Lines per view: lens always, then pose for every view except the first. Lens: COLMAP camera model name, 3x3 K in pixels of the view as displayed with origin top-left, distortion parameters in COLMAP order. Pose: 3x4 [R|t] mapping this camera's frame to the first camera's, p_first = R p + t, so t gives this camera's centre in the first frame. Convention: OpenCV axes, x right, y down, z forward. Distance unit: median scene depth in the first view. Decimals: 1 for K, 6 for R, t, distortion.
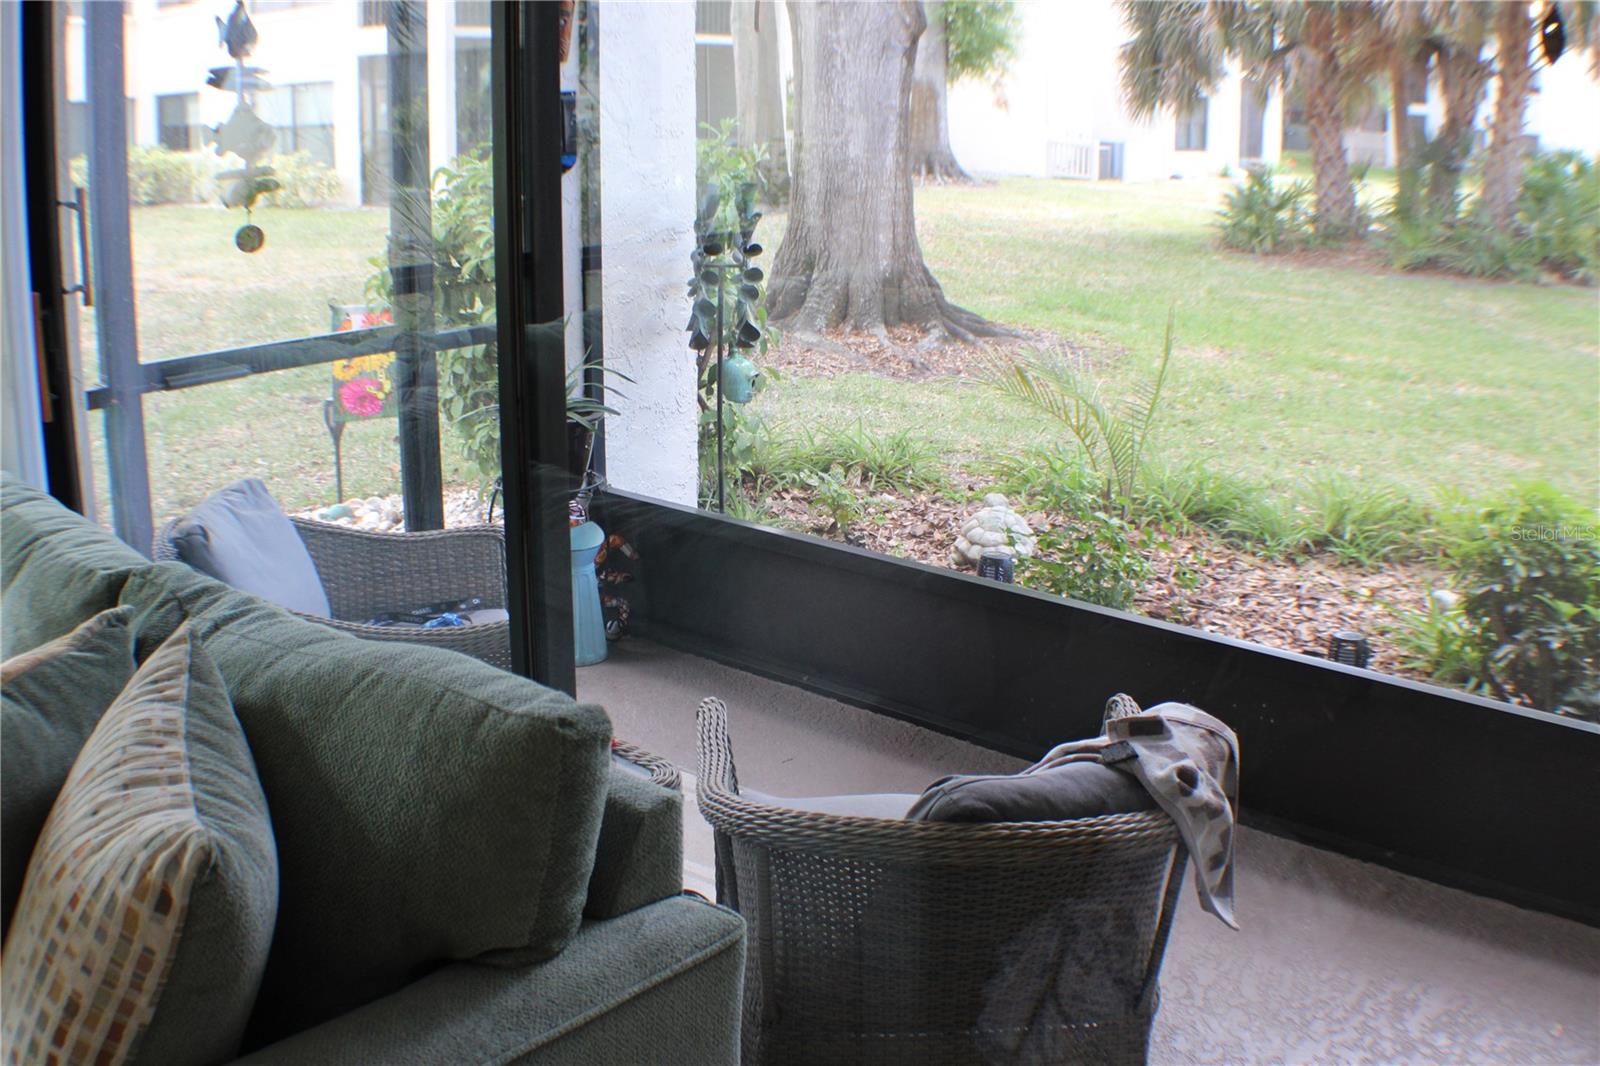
lens RADIAL K [[1537.7, 0, 800.0], [0, 1537.7, 533.0], [0, 0, 1]] dist [-0.325544, 0.097546]
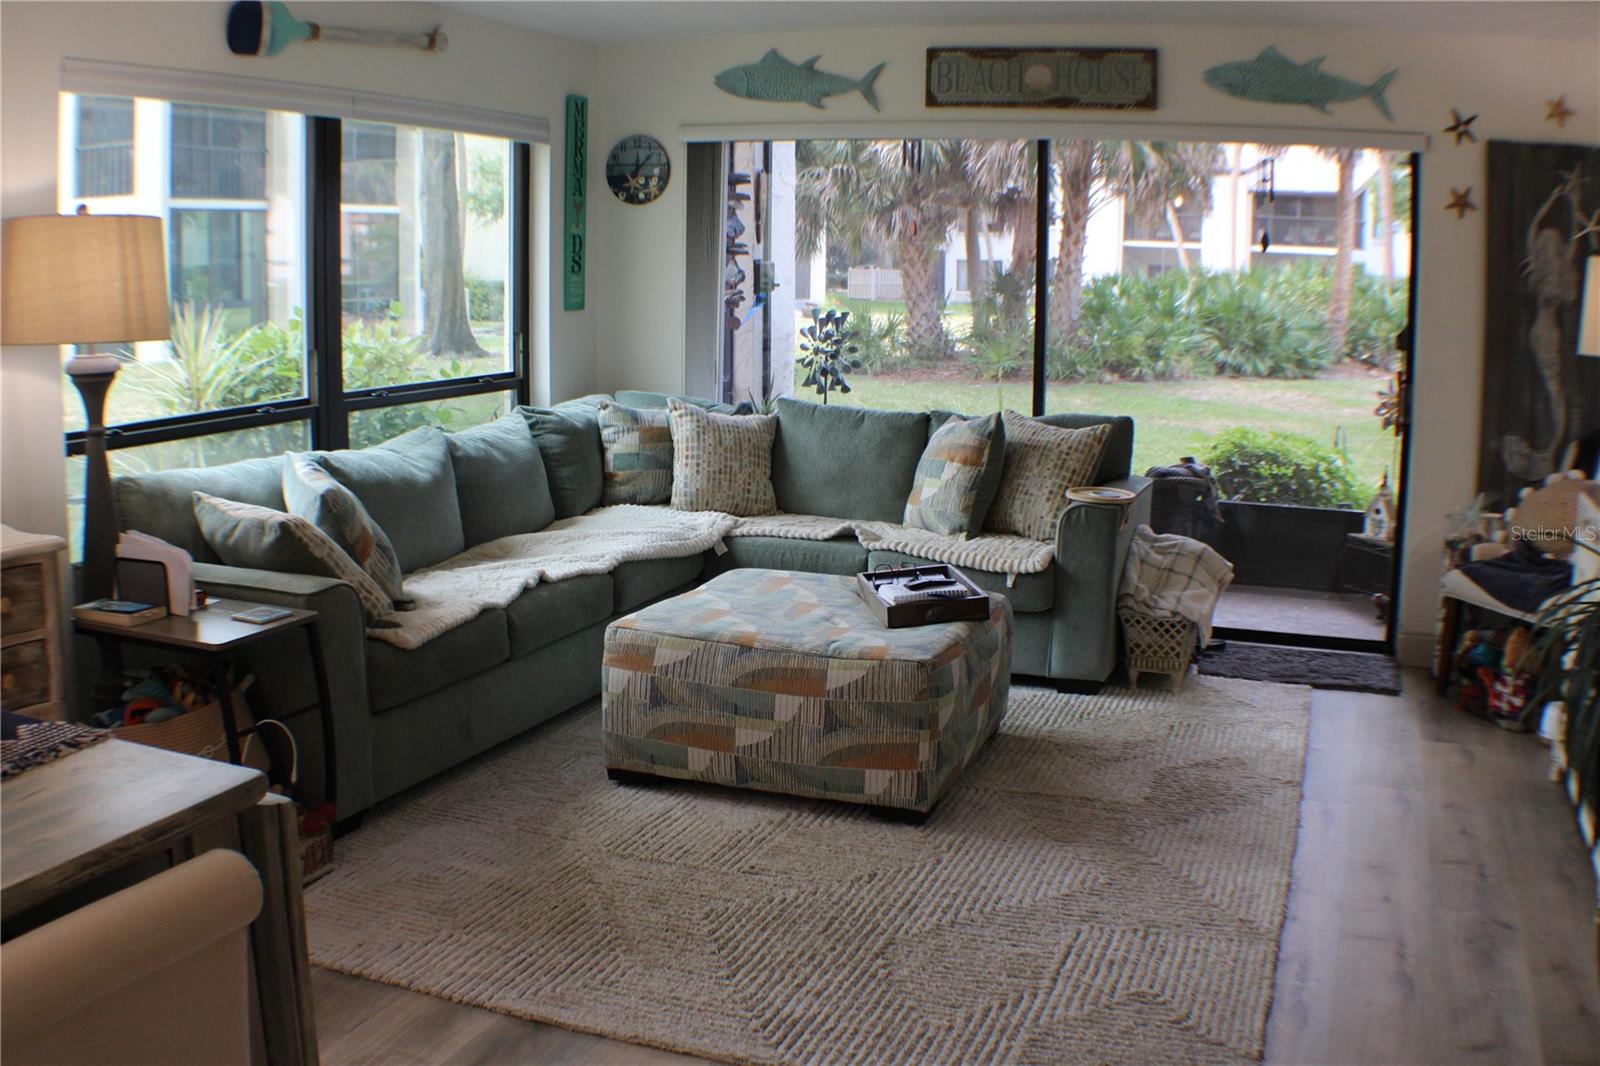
lens RADIAL K [[1537.7, 0, 800.0], [0, 1537.7, 533.0], [0, 0, 1]] dist [-0.325544, 0.097546]
pose [[0.945682, -0.049031, 0.321376, -0.177892], [0.081085, 0.992892, -0.087119, 0.054501], [-0.314820, 0.108446, 0.942936, -0.197313]]
